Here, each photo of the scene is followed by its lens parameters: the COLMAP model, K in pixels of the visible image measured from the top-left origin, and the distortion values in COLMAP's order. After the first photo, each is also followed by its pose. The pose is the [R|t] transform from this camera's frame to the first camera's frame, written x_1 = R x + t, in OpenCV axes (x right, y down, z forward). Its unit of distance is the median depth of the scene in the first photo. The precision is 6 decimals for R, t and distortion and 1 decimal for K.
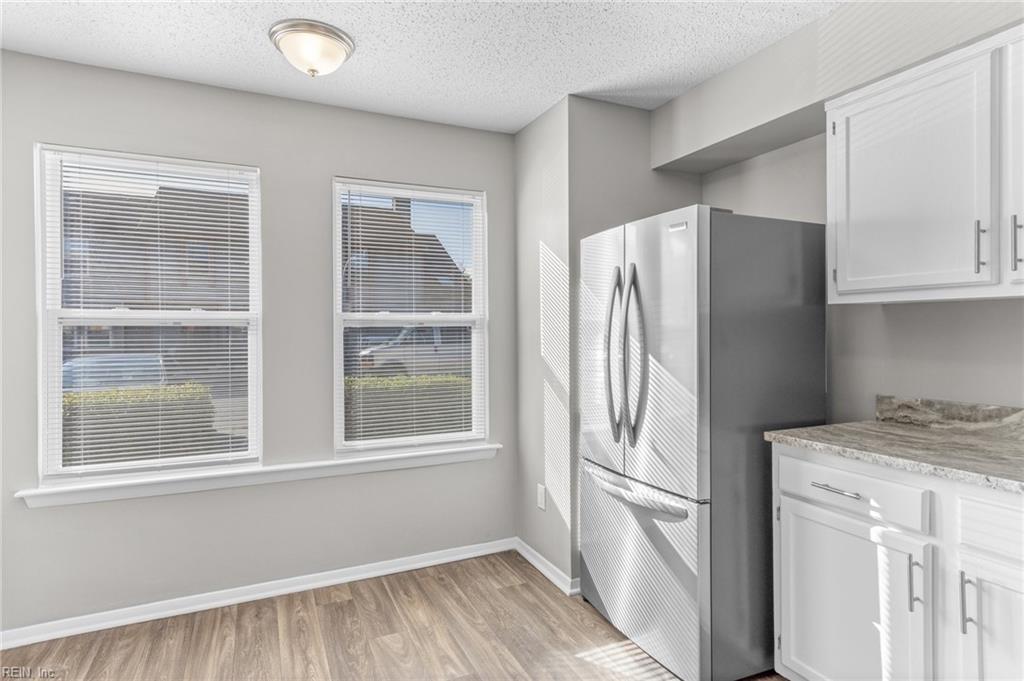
lens RADIAL K [[557.8, 0, 516.4], [0, 557.8, 336.0], [0, 0, 1]] dist [0.020357, -0.004866]
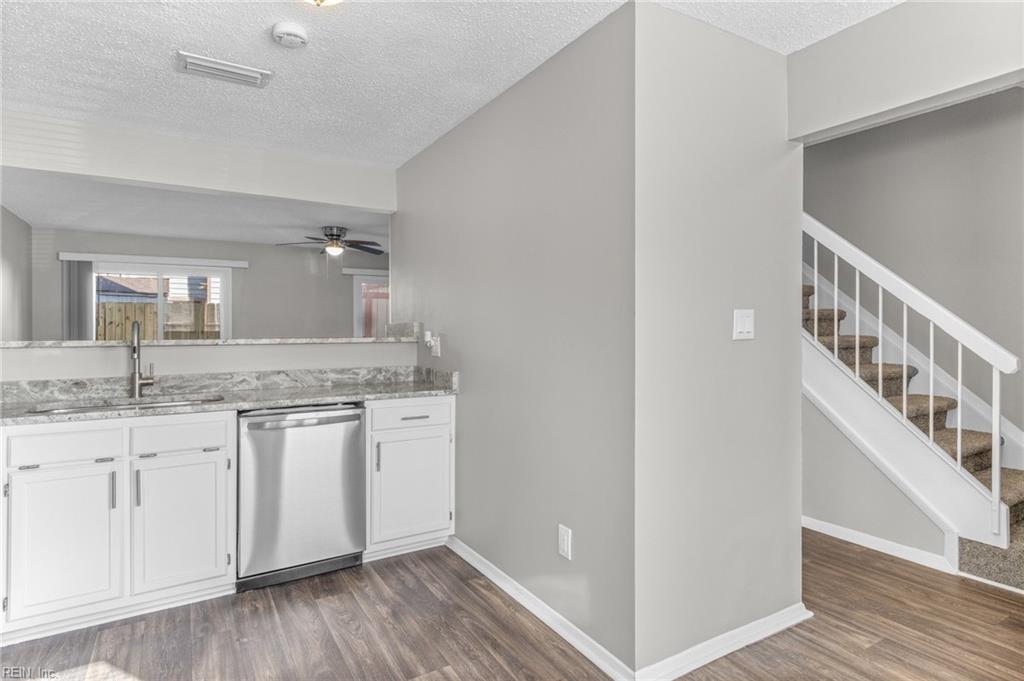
lens RADIAL K [[557.8, 0, 511.7], [0, 557.8, 327.5], [0, 0, 1]] dist [0.020357, -0.004866]
pose [[-0.994948, 0.010167, -0.099876, -0.040710], [0.008899, 0.999874, 0.013142, -0.013252], [0.099997, 0.012187, -0.994913, 1.524363]]
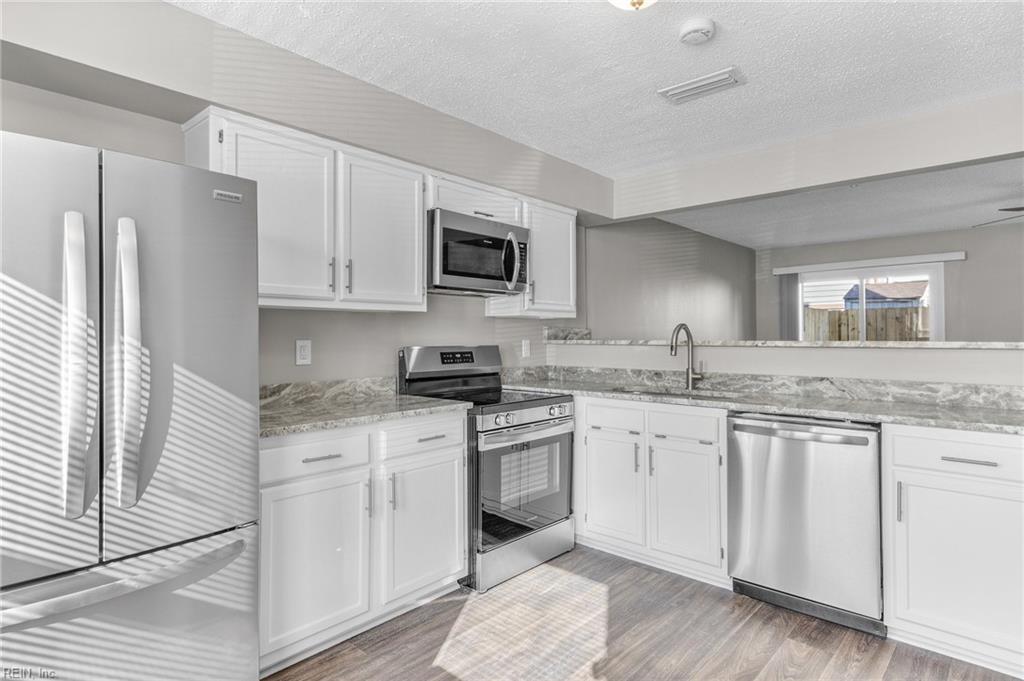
lens RADIAL K [[557.8, 0, 497.1], [0, 557.8, 328.3], [0, 0, 1]] dist [0.020357, -0.004866]
pose [[-0.369032, 0.023134, 0.929129, -0.693266], [0.016144, 0.999699, -0.018479, 0.021073], [-0.929276, 0.008181, -0.369294, 1.072386]]
